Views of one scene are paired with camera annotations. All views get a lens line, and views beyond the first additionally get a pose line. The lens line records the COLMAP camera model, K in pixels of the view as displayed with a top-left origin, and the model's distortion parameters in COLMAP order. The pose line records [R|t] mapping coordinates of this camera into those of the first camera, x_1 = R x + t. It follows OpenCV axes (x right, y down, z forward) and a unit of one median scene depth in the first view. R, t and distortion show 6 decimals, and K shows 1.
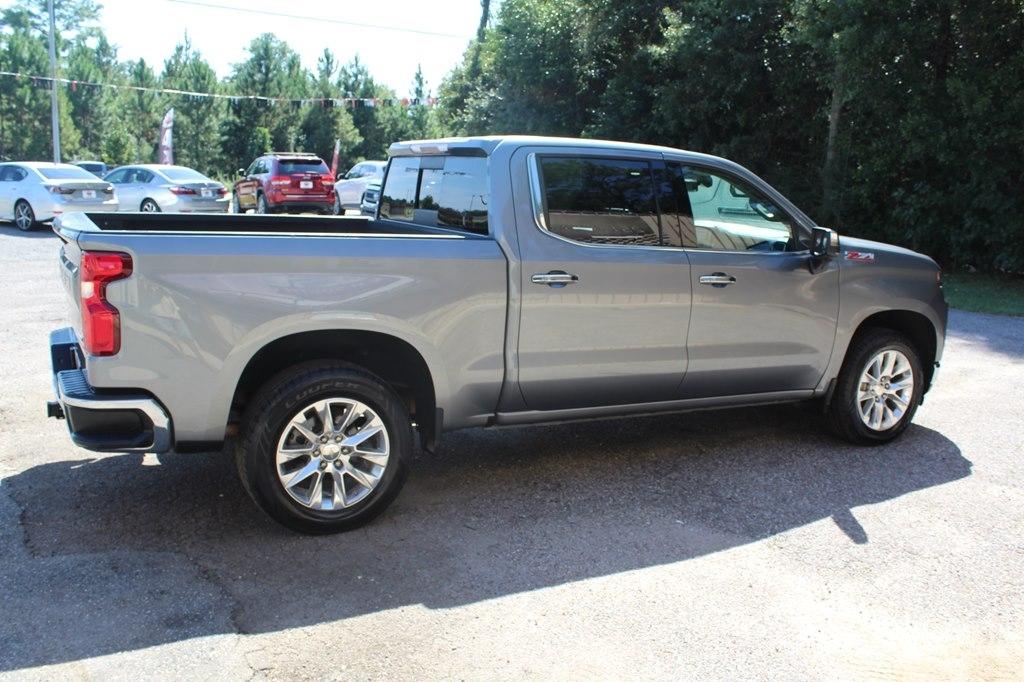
lens RADIAL K [[919.9, 0, 516.3], [0, 919.9, 355.0], [0, 0, 1]] dist [-0.171688, 0.176968]
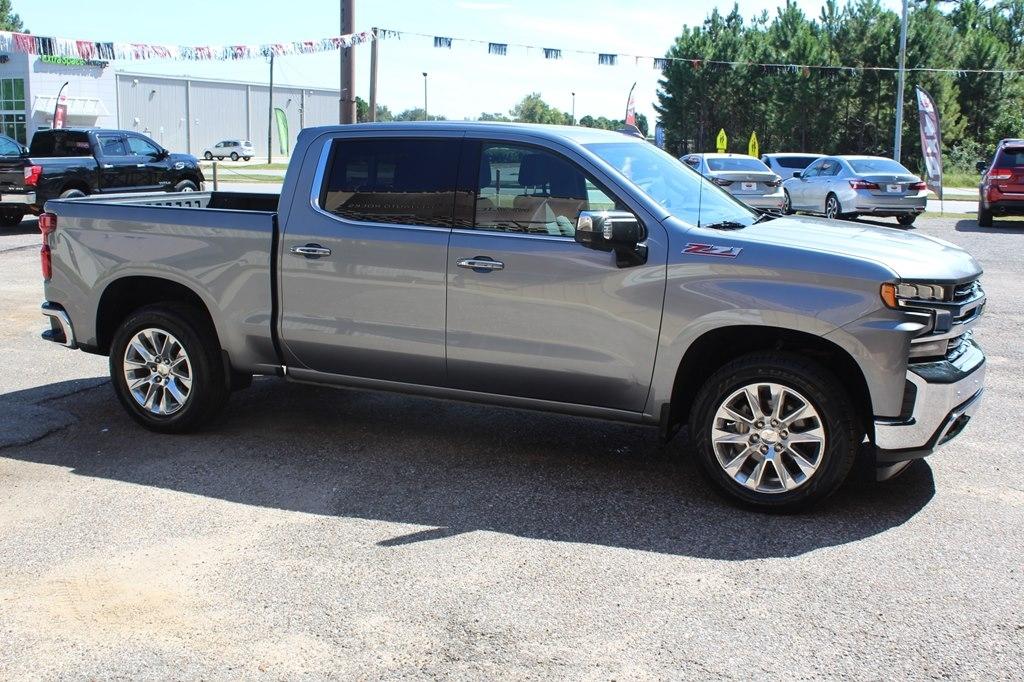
lens RADIAL K [[1115.7, 0, 512.0], [0, 1115.7, 341.0], [0, 0, 1]] dist [-0.128619, 0.184613]
pose [[0.623371, 0.103627, -0.775029, 1.012003], [-0.137978, 0.990204, 0.021419, -0.030221], [0.769657, 0.093585, 0.631562, 0.278309]]
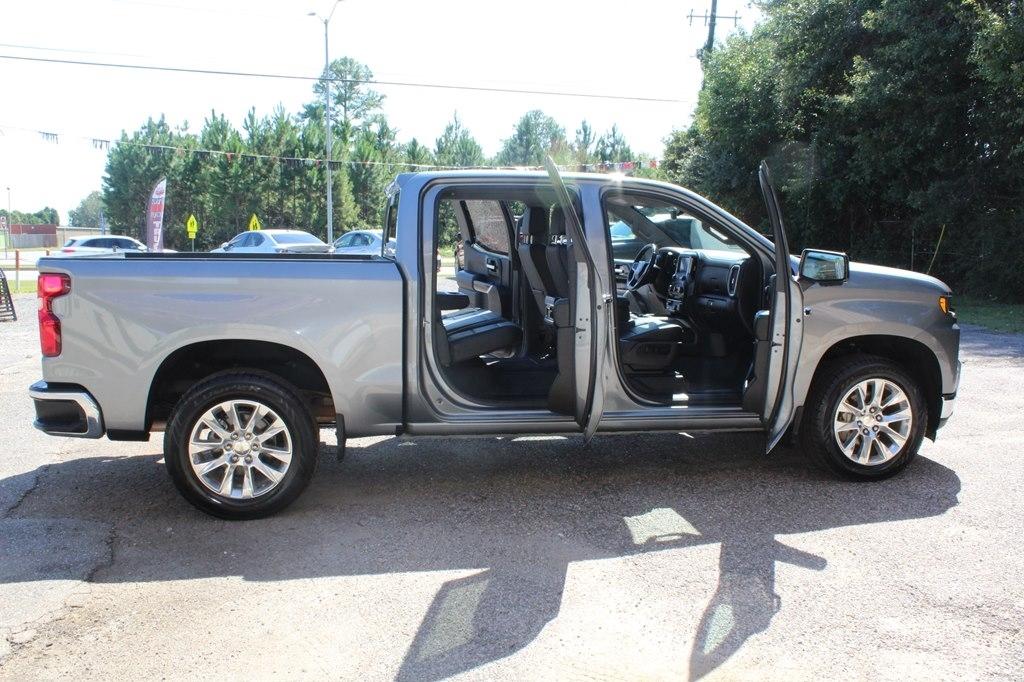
lens RADIAL K [[902.7, 0, 510.3], [0, 902.7, 344.4], [0, 0, 1]] dist [-0.165763, 0.169153]
pose [[0.954611, 0.001225, -0.297852, 0.338511], [-0.025340, 0.996700, -0.077113, 0.040677], [0.296775, 0.081160, 0.951492, 0.018046]]
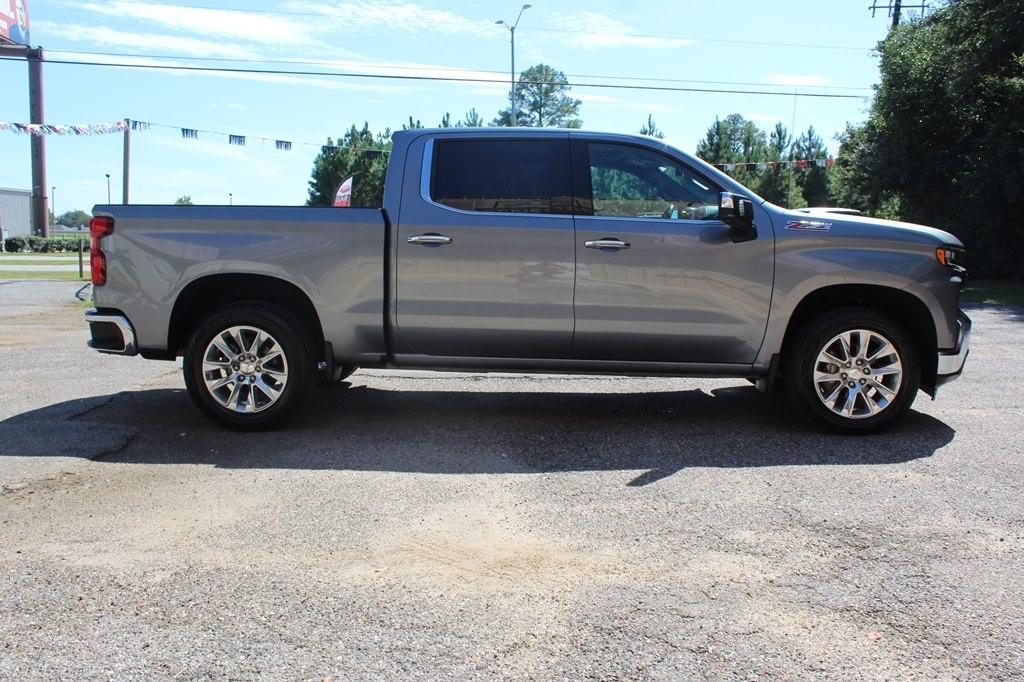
lens RADIAL K [[902.7, 0, 510.3], [0, 902.7, 344.4], [0, 0, 1]] dist [-0.165763, 0.169153]
pose [[0.865959, 0.023574, -0.499558, 0.576779], [-0.070289, 0.994710, -0.074903, 0.105634], [0.495150, 0.099977, 0.863036, 0.051997]]
